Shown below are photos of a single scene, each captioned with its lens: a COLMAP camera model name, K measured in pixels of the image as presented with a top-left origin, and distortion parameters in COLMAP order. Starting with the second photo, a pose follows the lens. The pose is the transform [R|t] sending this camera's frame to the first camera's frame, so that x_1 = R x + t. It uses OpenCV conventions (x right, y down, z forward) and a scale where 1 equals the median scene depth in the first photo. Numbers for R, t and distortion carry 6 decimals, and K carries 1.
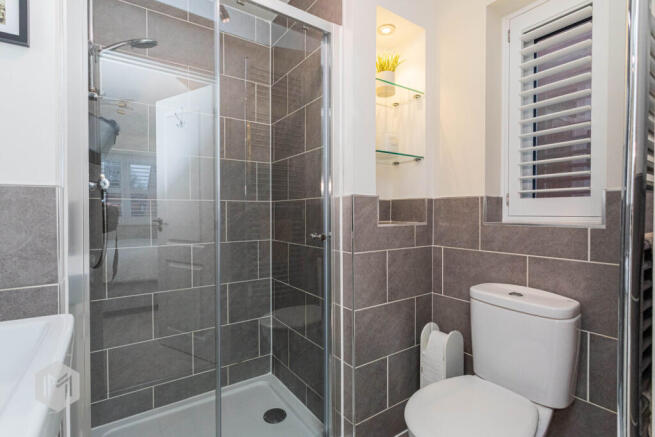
lens RADIAL K [[312.2, 0, 330.0], [0, 312.2, 216.1], [0, 0, 1]] dist [0.001925, 0.001129]
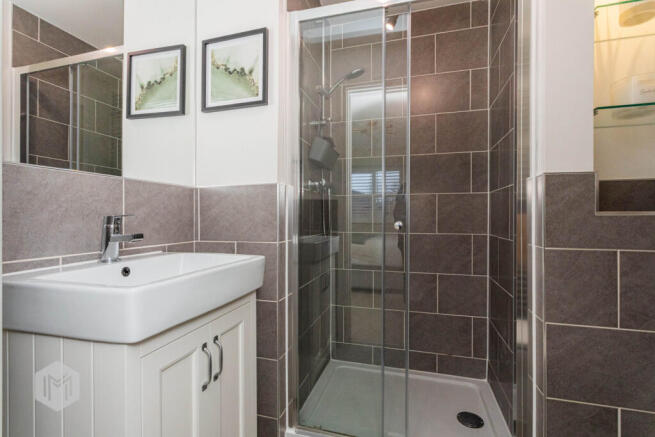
lens RADIAL K [[312.2, 0, 330.7], [0, 312.2, 218.3], [0, 0, 1]] dist [0.001925, 0.001129]
pose [[0.636169, 0.003705, -0.771540, 0.308039], [-0.008917, 0.999957, -0.002550, 0.047578], [0.771498, 0.008503, 0.636175, 0.088068]]
